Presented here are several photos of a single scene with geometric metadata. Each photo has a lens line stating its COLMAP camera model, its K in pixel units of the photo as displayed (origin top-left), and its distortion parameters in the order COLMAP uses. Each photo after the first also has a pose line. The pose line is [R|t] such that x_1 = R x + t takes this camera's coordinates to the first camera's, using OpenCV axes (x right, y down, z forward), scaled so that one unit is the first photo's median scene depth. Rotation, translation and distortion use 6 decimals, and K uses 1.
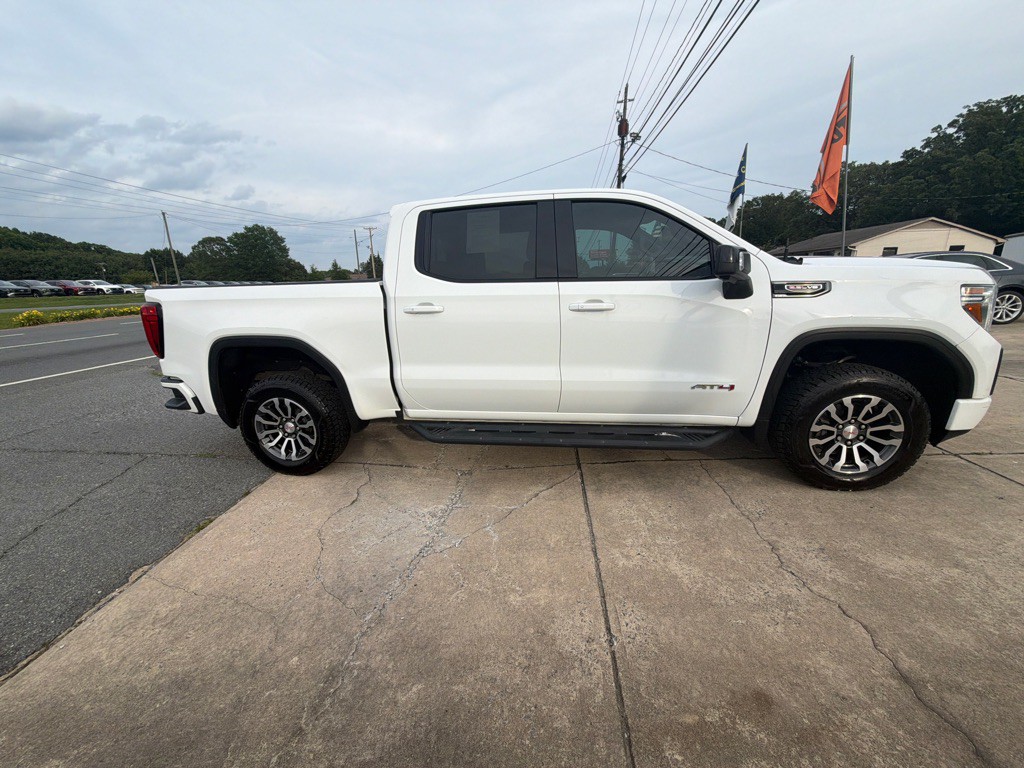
lens RADIAL K [[406.5, 0, 512.0], [0, 406.5, 384.0], [0, 0, 1]] dist [-0.000159, -0.000130]
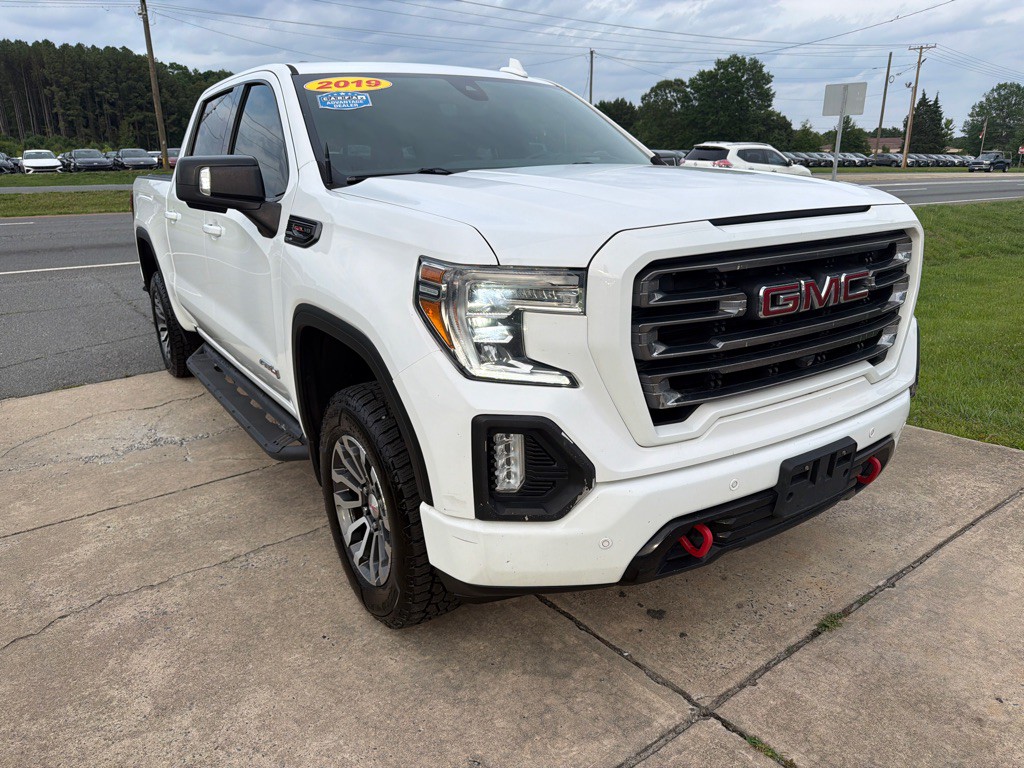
lens RADIAL K [[723.9, 0, 520.0], [0, 723.9, 384.9], [0, 0, 1]] dist [0.015611, -0.022258]
pose [[0.677808, 0.241267, -0.694527, 0.098688], [-0.194985, 0.969789, 0.146597, -0.013512], [0.708913, 0.036058, 0.704374, 0.028166]]
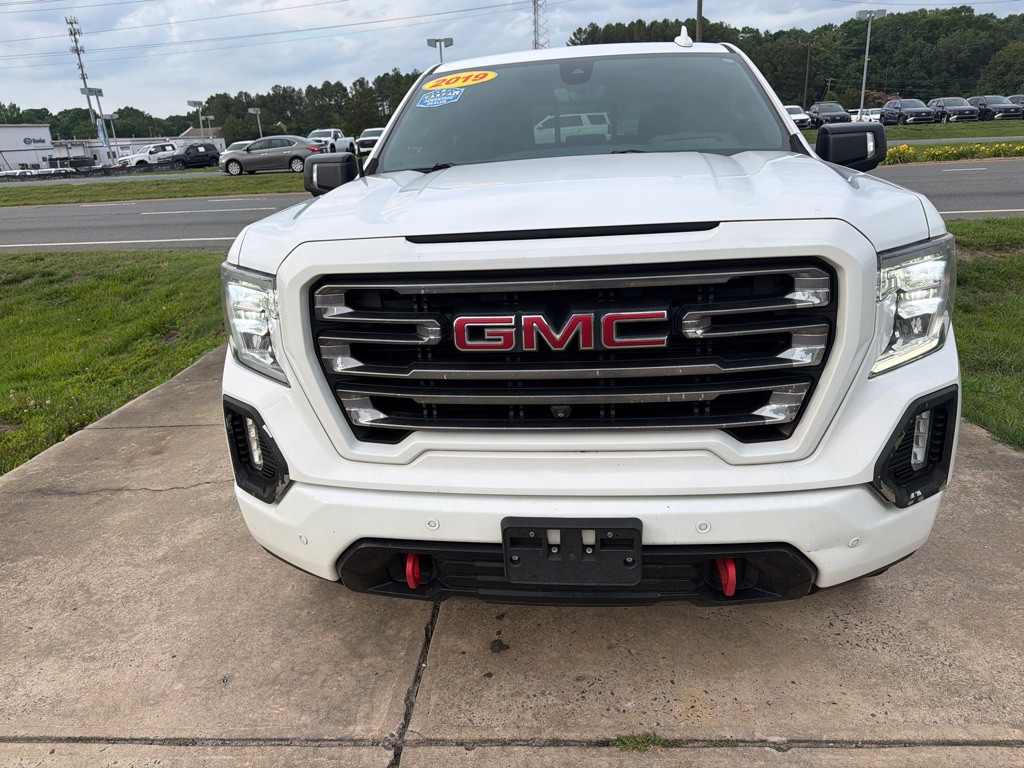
lens RADIAL K [[723.9, 0, 507.9], [0, 723.9, 396.1], [0, 0, 1]] dist [0.010744, -0.015490]
pose [[0.034613, 0.361883, -0.931581, 0.114661], [-0.203791, 0.915110, 0.347913, -0.026097], [0.978402, 0.177805, 0.105423, 0.070242]]
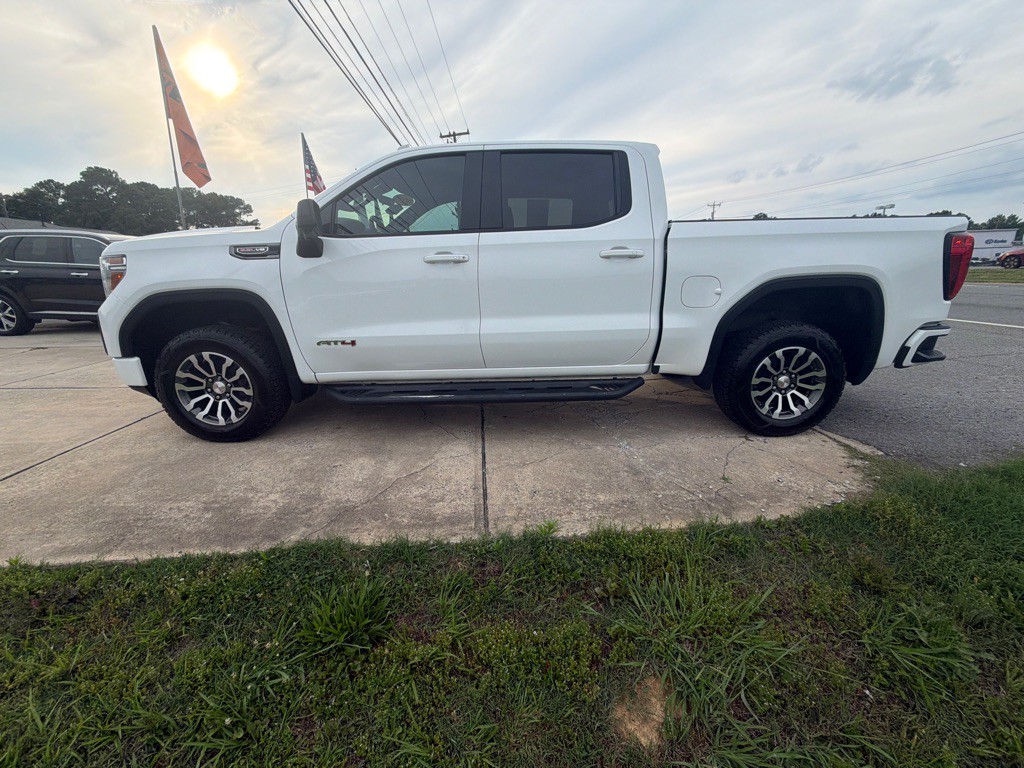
lens RADIAL K [[406.5, 0, 512.0], [0, 406.5, 384.0], [0, 0, 1]] dist [-0.000159, -0.000130]
pose [[-0.985340, 0.094149, -0.142271, 0.020409], [0.009850, 0.863939, 0.503500, -0.039244], [0.170318, 0.494717, -0.852201, 0.172979]]
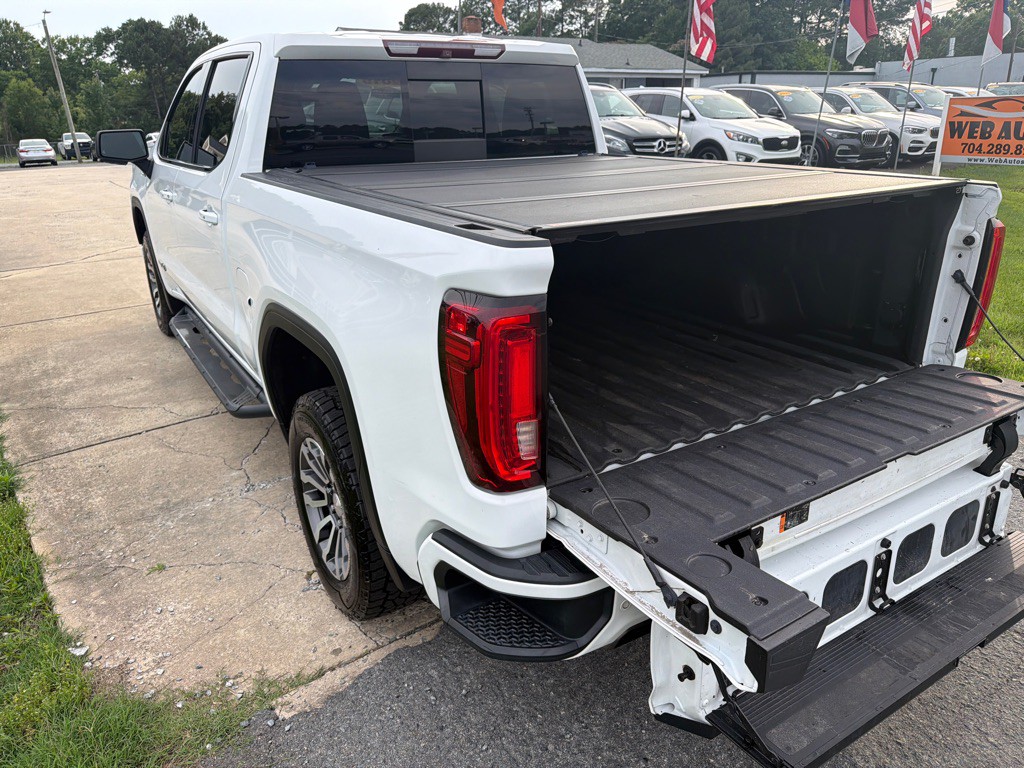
lens RADIAL K [[725.8, 0, 512.0], [0, 725.8, 384.0], [0, 0, 1]] dist [0.002320, -0.006816]
pose [[-0.655405, -0.229638, 0.719521, -0.087206], [0.227131, 0.848634, 0.477737, -0.039596], [-0.720317, 0.476537, -0.504040, 0.137569]]
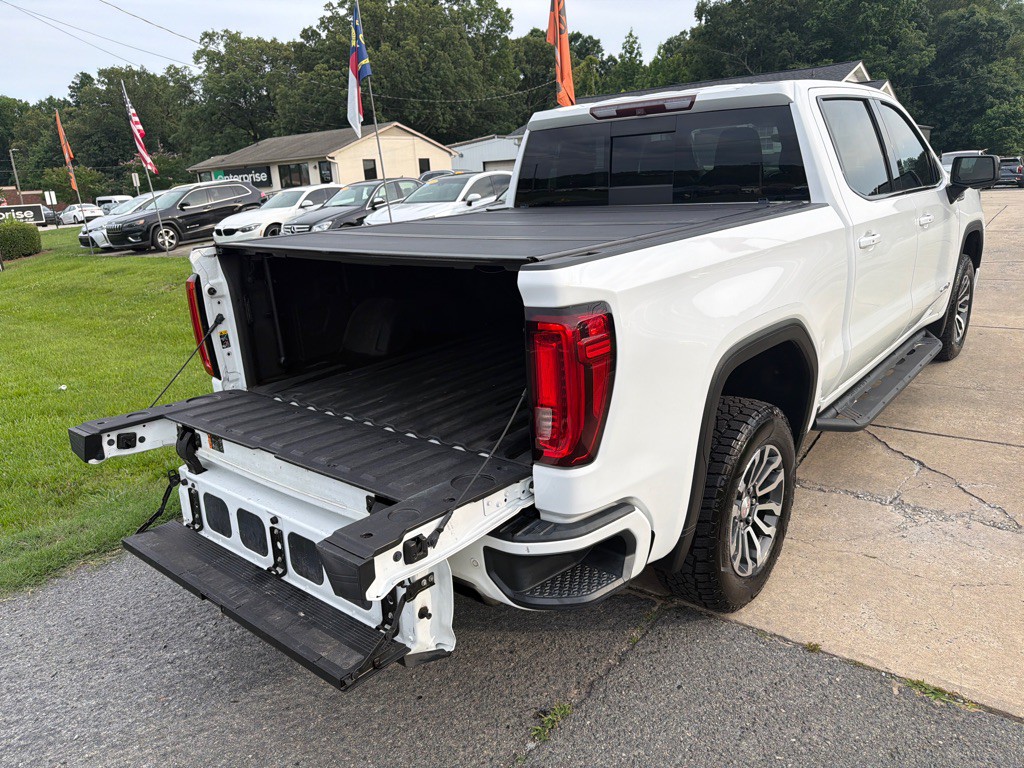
lens RADIAL K [[723.9, 0, 520.0], [0, 723.9, 384.9], [0, 0, 1]] dist [0.015611, -0.022258]
pose [[0.518919, -0.244421, 0.819135, -0.106381], [0.259716, 0.958032, 0.121336, -0.016724], [-0.814414, 0.149779, 0.560621, 0.053962]]
